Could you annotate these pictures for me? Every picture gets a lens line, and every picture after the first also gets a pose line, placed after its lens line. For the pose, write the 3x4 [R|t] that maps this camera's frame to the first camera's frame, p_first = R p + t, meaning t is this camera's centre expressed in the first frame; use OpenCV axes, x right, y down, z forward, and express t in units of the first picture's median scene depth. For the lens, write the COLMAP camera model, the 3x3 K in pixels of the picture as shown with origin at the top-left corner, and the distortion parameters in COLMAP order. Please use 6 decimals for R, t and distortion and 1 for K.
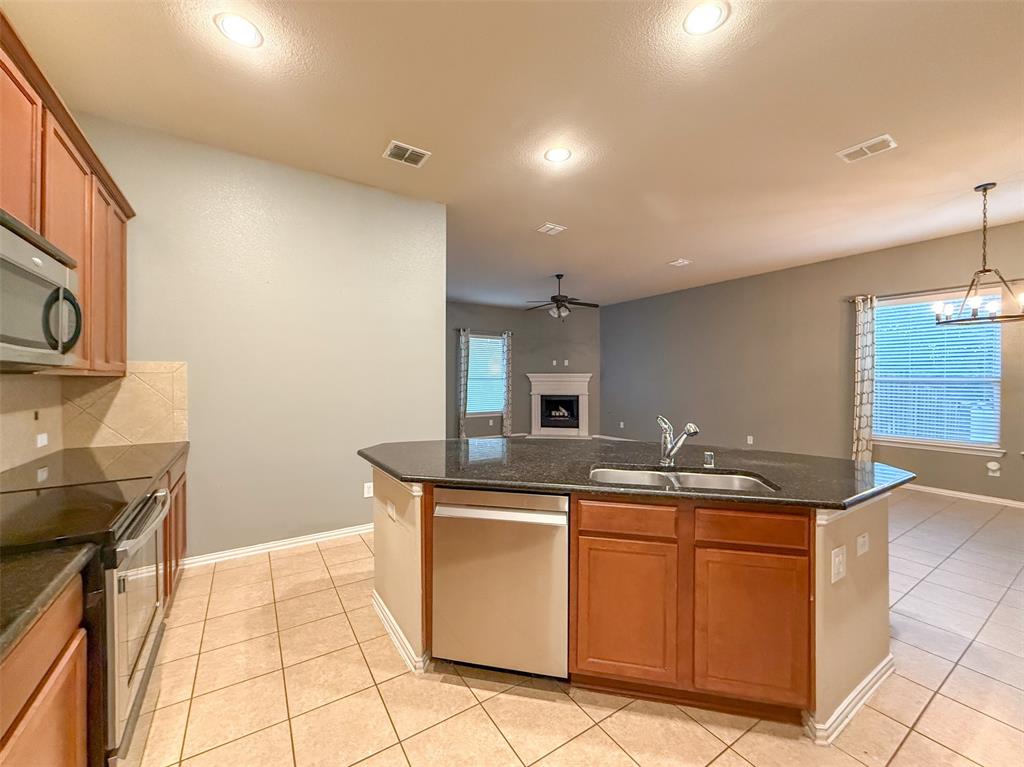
lens RADIAL K [[407.8, 0, 464.4], [0, 407.8, 382.1], [0, 0, 1]] dist [0.015618, 0.000044]
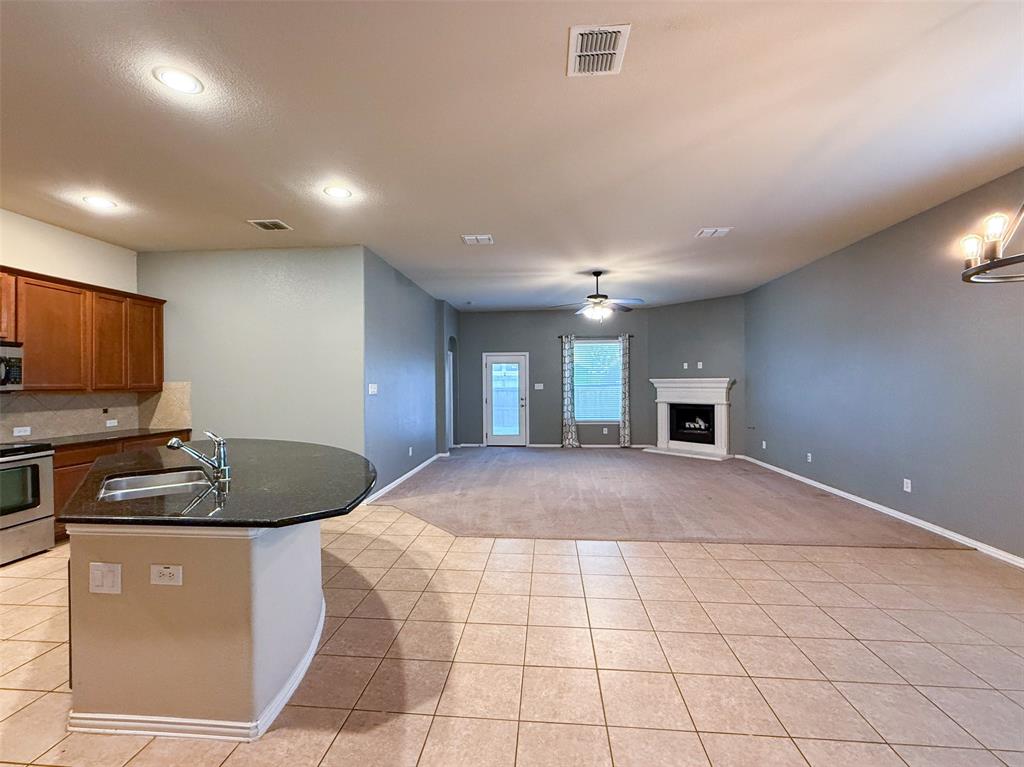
lens RADIAL K [[389.8, 0, 541.3], [0, 389.8, 384.0], [0, 0, 1]] dist [-0.000567, -0.000051]
pose [[0.817631, -0.004284, -0.575727, 0.460340], [0.004676, 0.999989, -0.000800, -0.010449], [0.575724, -0.002038, 0.817642, 0.164984]]
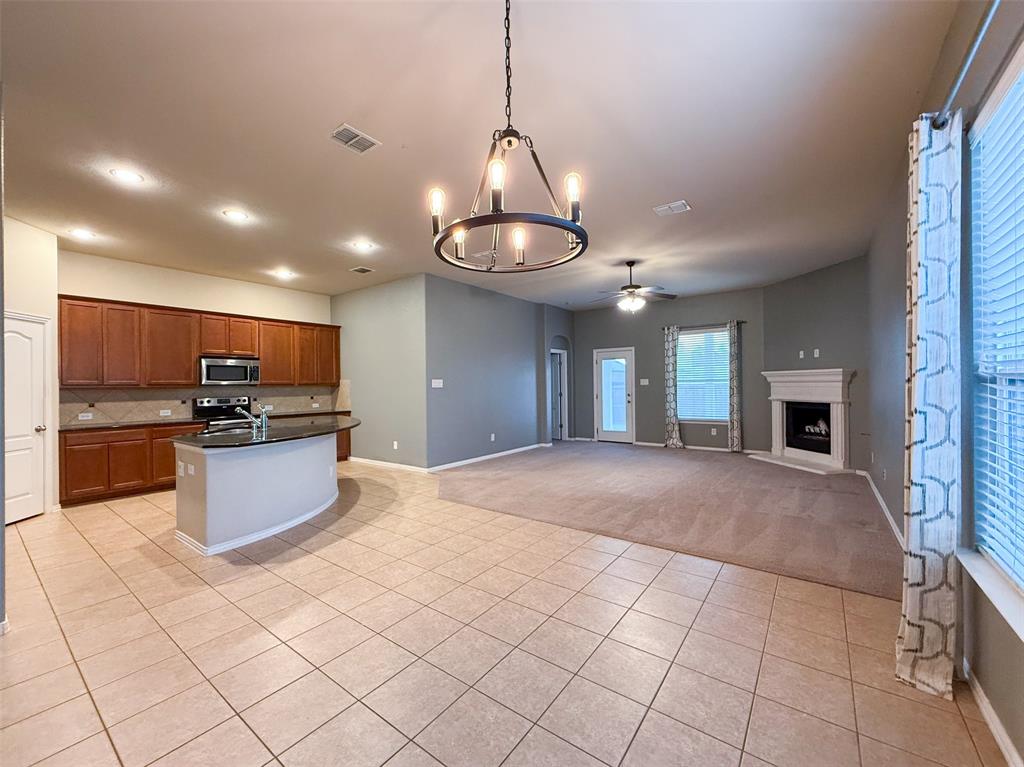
lens RADIAL K [[431.4, 0, 589.8], [0, 431.4, 383.1], [0, 0, 1]] dist [-0.000587, -0.000007]
pose [[0.420284, -0.008467, -0.907353, 0.754609], [0.010027, 0.999939, -0.004686, 0.000337], [0.907337, -0.007129, 0.420343, 0.389076]]
